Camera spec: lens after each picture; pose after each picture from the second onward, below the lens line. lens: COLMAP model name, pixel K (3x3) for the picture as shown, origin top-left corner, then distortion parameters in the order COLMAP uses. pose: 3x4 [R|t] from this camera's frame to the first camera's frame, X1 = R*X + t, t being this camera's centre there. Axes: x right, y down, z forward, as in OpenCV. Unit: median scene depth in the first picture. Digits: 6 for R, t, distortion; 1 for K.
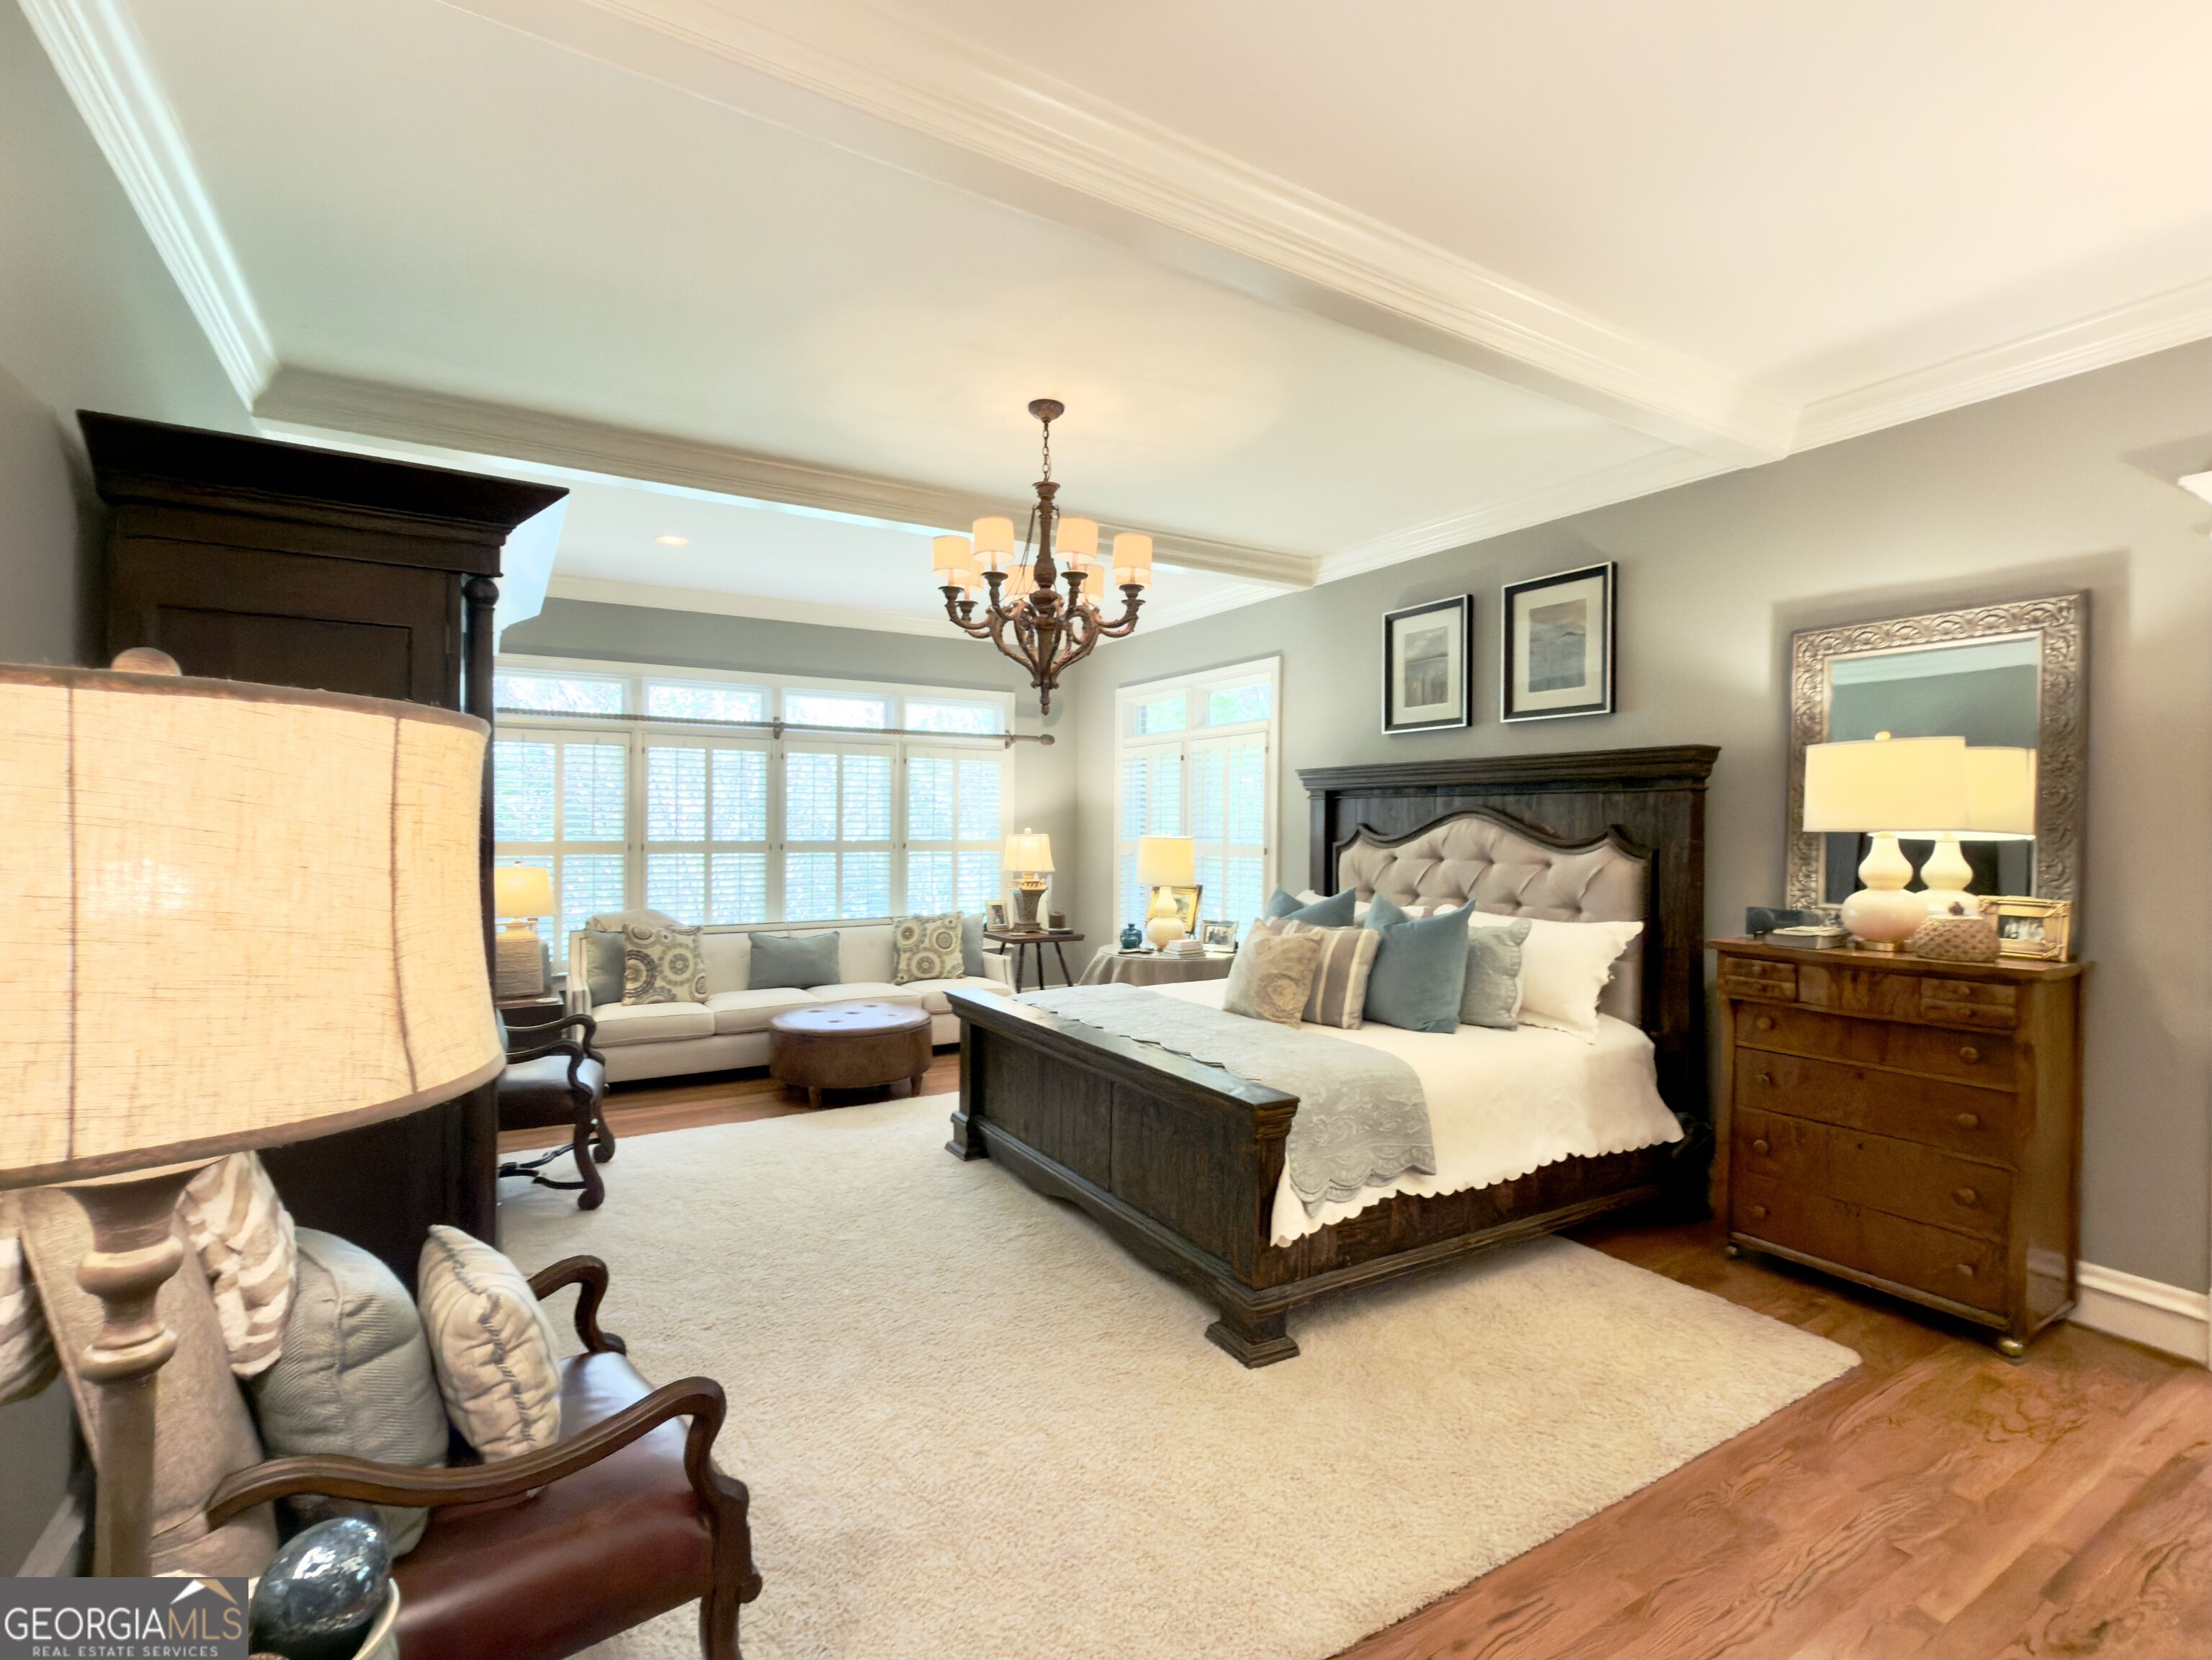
lens RADIAL K [[1028.1, 0, 1102.2], [0, 1028.1, 828.0], [0, 0, 1]] dist [0.000076, -0.000392]
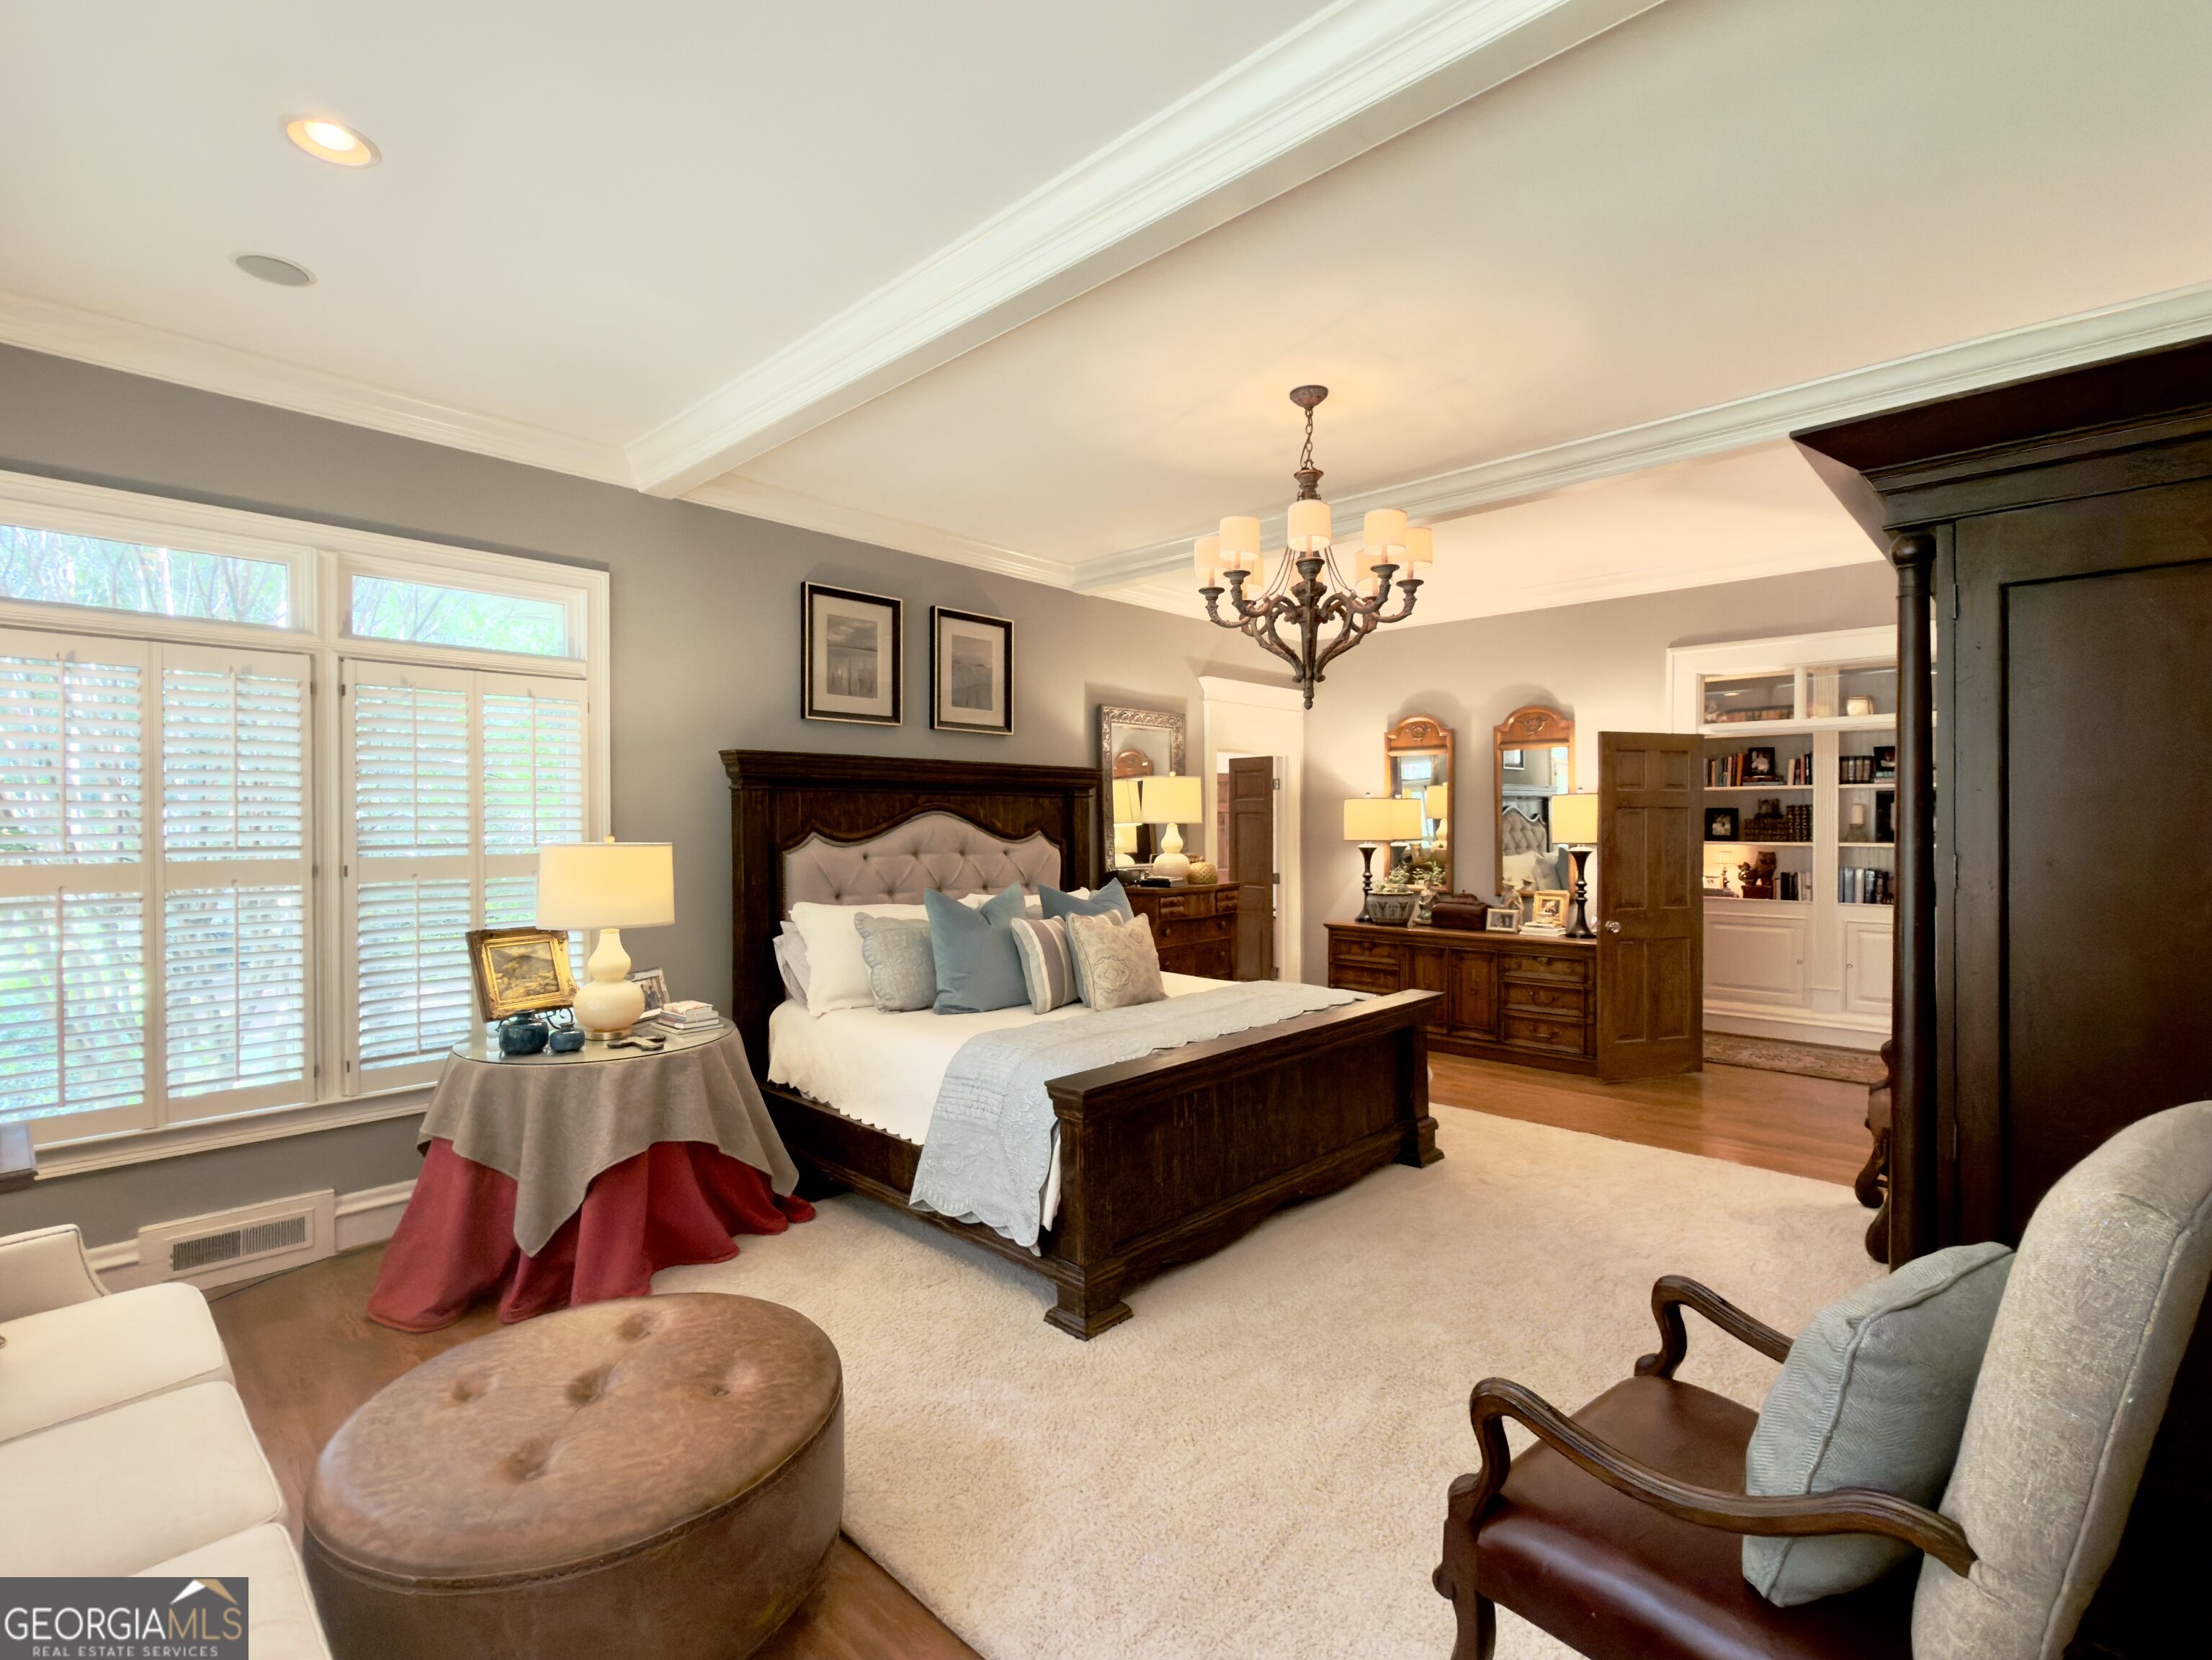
lens RADIAL K [[1028.1, 0, 1102.2], [0, 1028.1, 828.0], [0, 0, 1]] dist [0.000076, -0.000392]
pose [[-0.252750, 0.005198, 0.967518, -0.745606], [0.016425, 0.999865, -0.001081, 0.009661], [-0.967392, 0.015618, -0.252801, 1.127532]]
